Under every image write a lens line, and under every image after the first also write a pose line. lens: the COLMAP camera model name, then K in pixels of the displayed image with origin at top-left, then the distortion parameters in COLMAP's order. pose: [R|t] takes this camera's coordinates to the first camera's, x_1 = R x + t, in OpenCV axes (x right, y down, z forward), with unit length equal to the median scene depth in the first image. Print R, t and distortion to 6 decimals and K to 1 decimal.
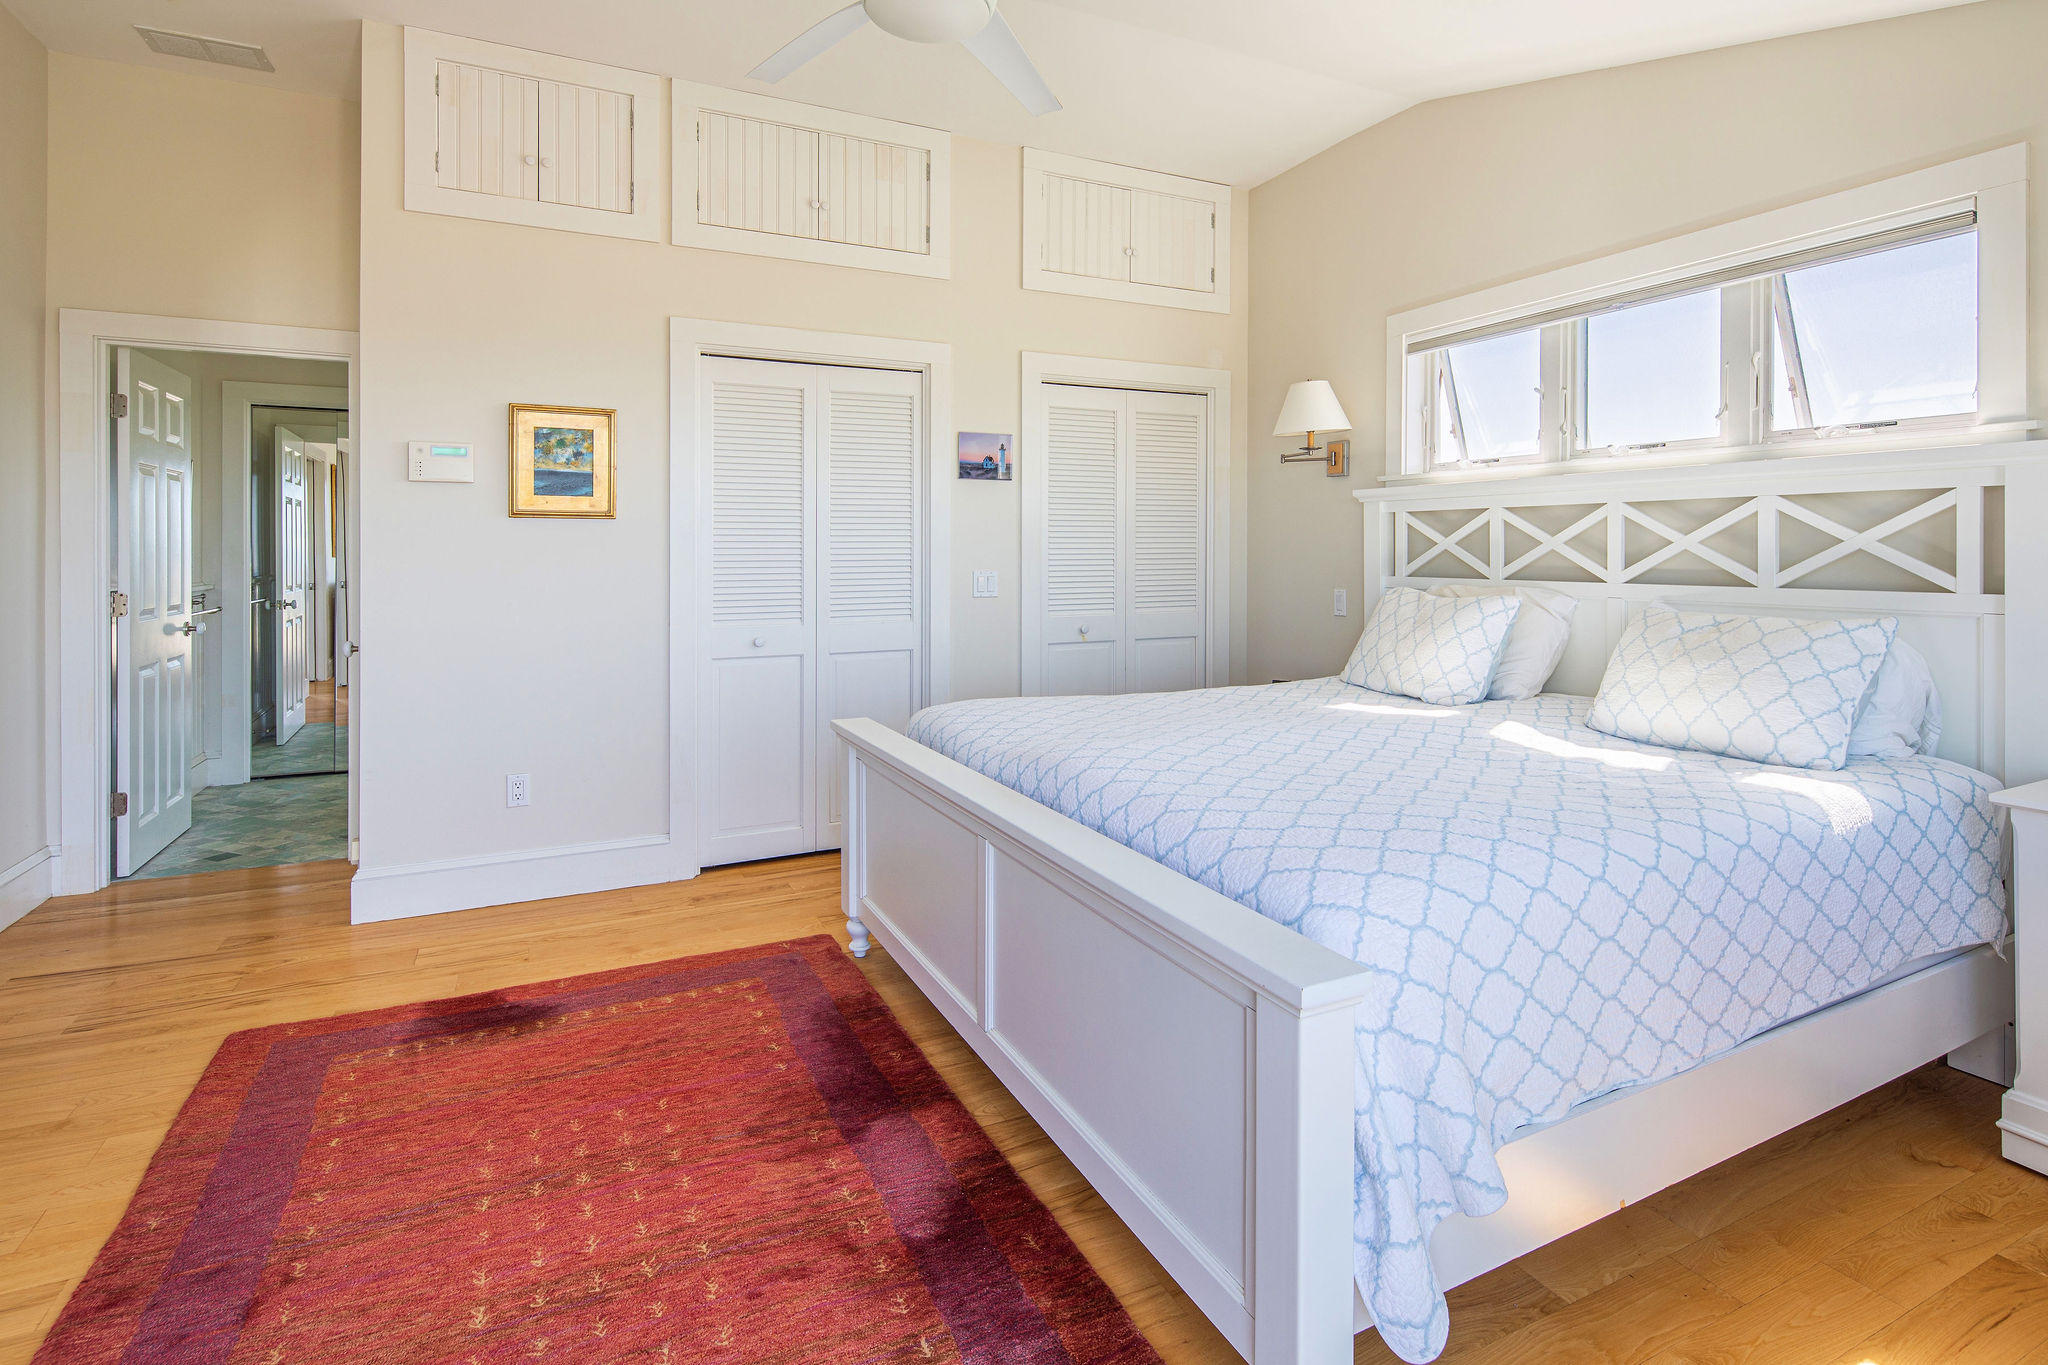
lens RADIAL K [[990.6, 0, 1024.0], [0, 990.6, 682.5], [0, 0, 1]] dist [-0.000503, -0.000180]
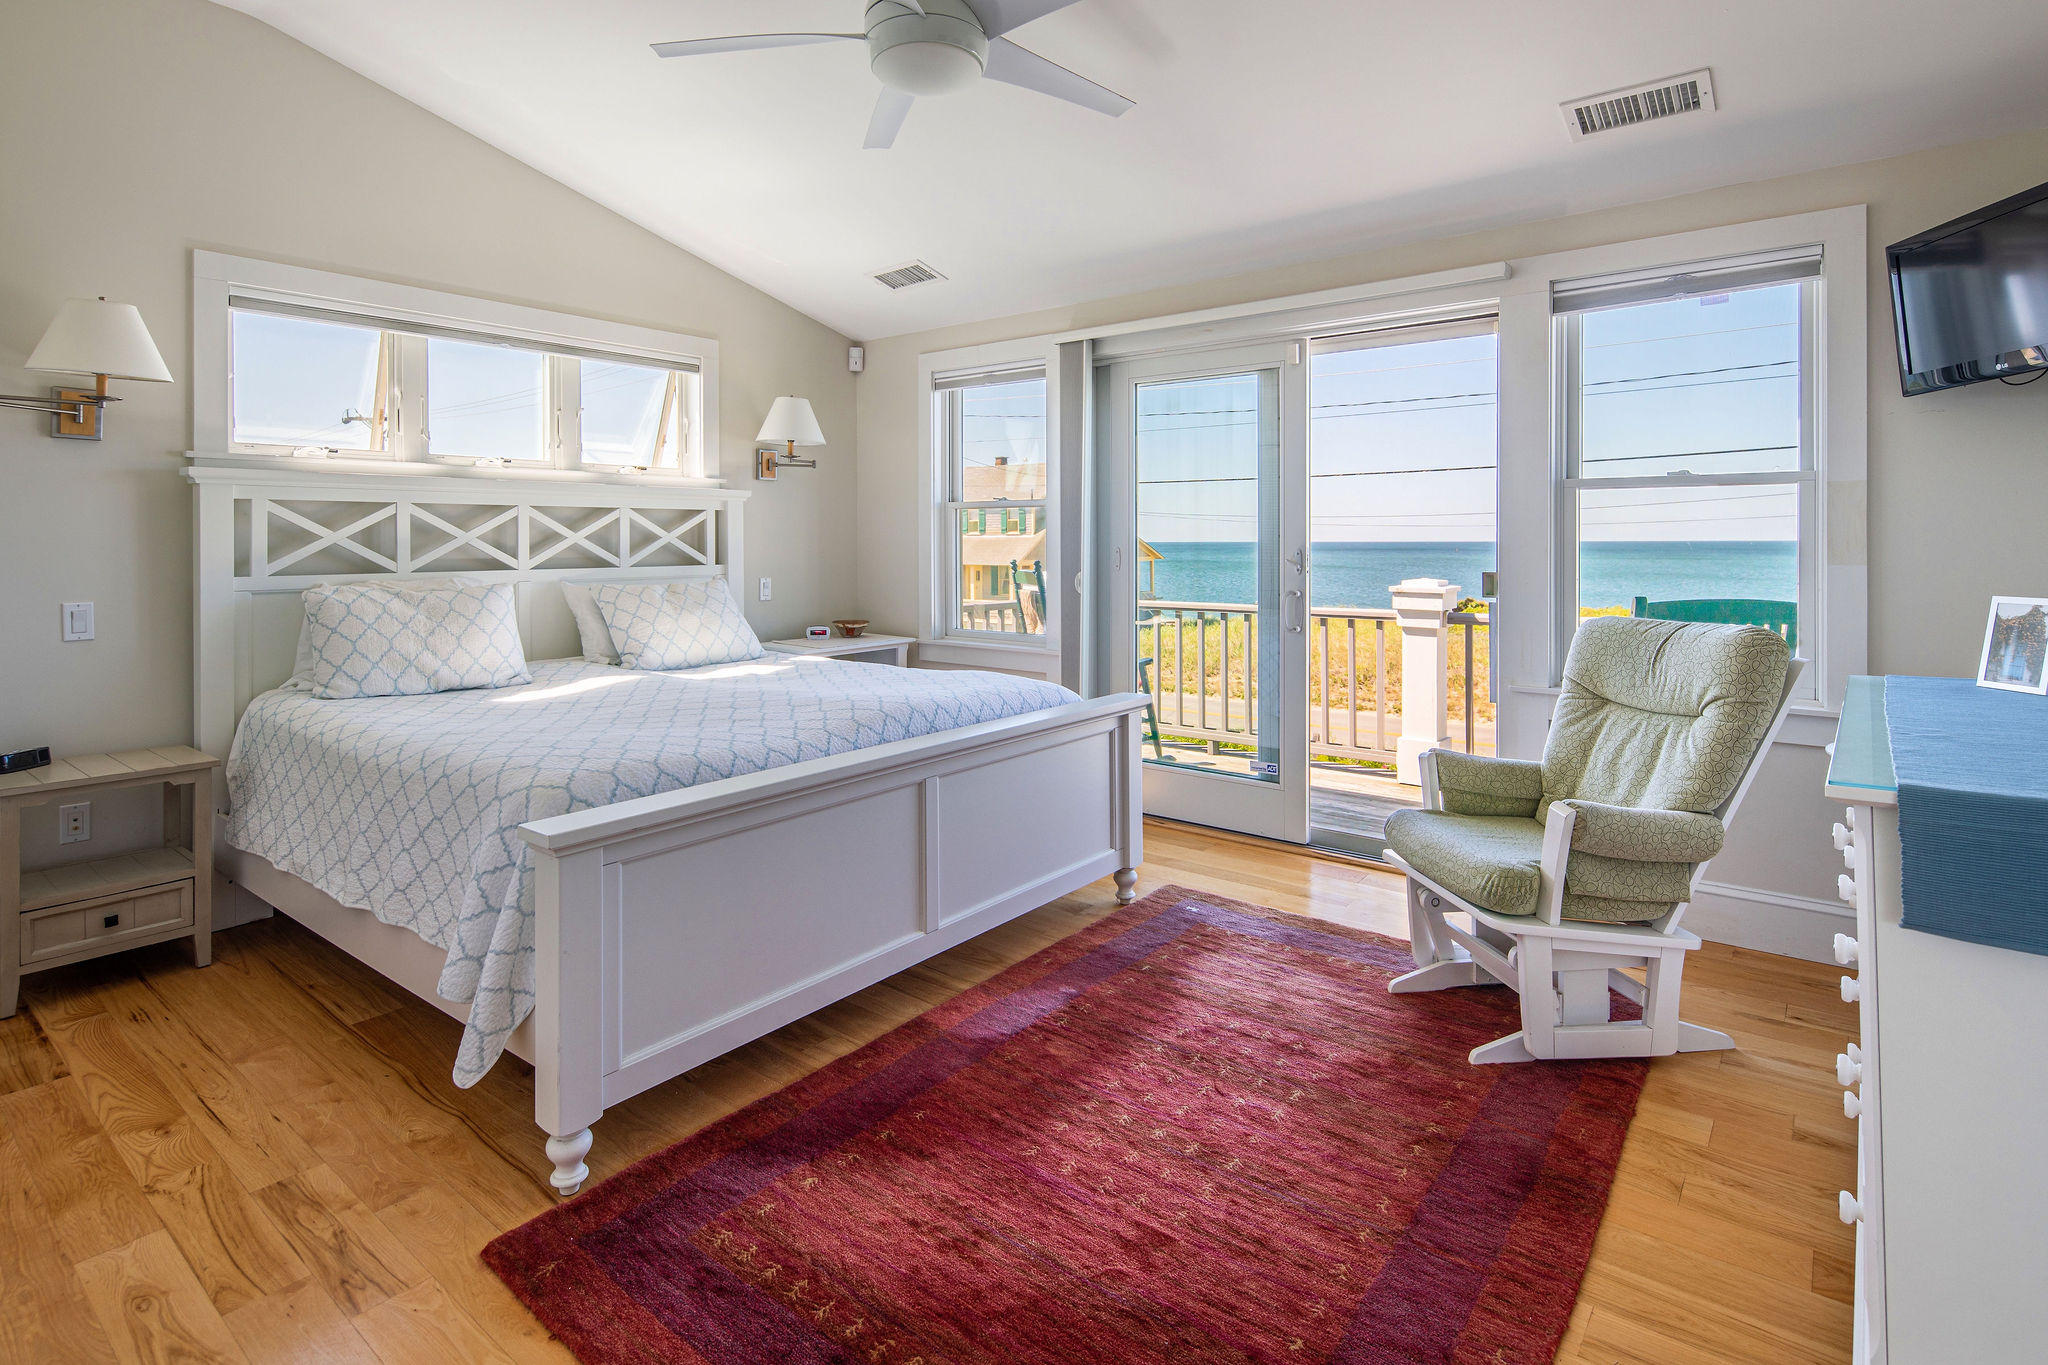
lens RADIAL K [[990.6, 0, 1024.0], [0, 990.6, 682.5], [0, 0, 1]] dist [-0.000503, -0.000180]
pose [[-0.433619, -0.124695, 0.892427, -0.822872], [0.123934, 0.972714, 0.196131, -0.128757], [-0.892533, 0.195648, -0.406333, 0.970383]]
